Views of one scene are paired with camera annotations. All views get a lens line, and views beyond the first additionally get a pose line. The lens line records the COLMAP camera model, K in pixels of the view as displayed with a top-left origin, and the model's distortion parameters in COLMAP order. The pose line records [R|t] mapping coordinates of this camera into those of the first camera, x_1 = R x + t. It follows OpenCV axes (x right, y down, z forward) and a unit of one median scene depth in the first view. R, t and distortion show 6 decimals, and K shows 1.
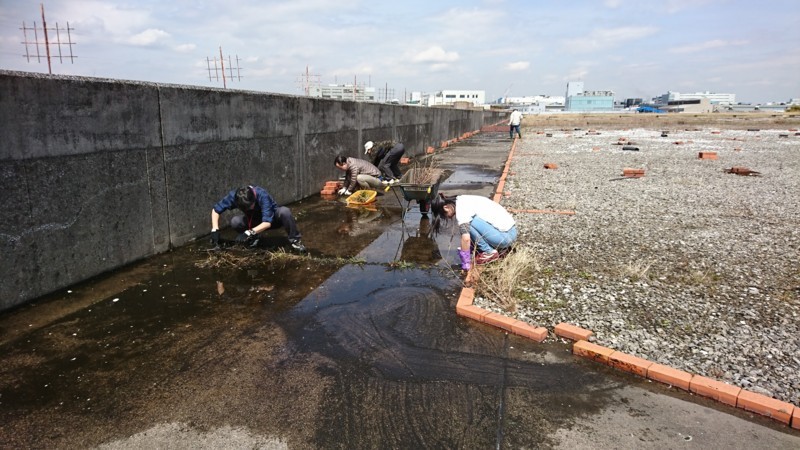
lens RADIAL K [[535.9, 0, 400.0], [0, 535.9, 225.0], [0, 0, 1]] dist [0.076956, -0.001321]
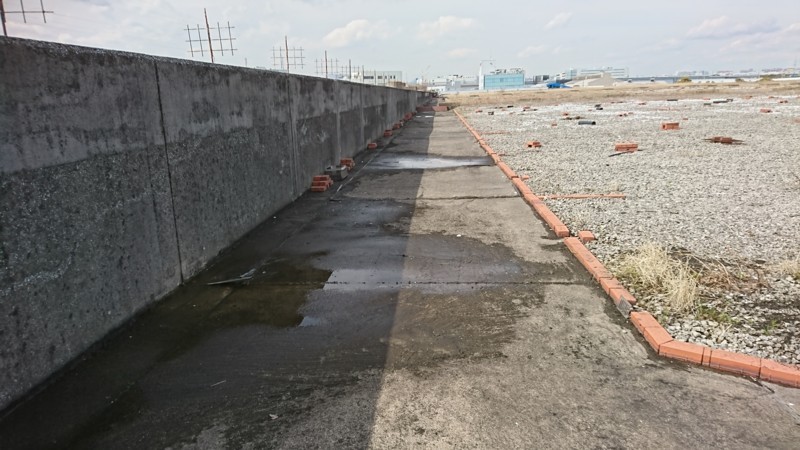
lens RADIAL K [[535.9, 0, 400.0], [0, 535.9, 225.0], [0, 0, 1]] dist [0.076956, -0.001321]
pose [[0.989641, -0.066648, 0.127156, -0.219614], [0.062581, 0.997400, 0.035724, -0.042158], [-0.129206, -0.027397, 0.991239, 0.230353]]
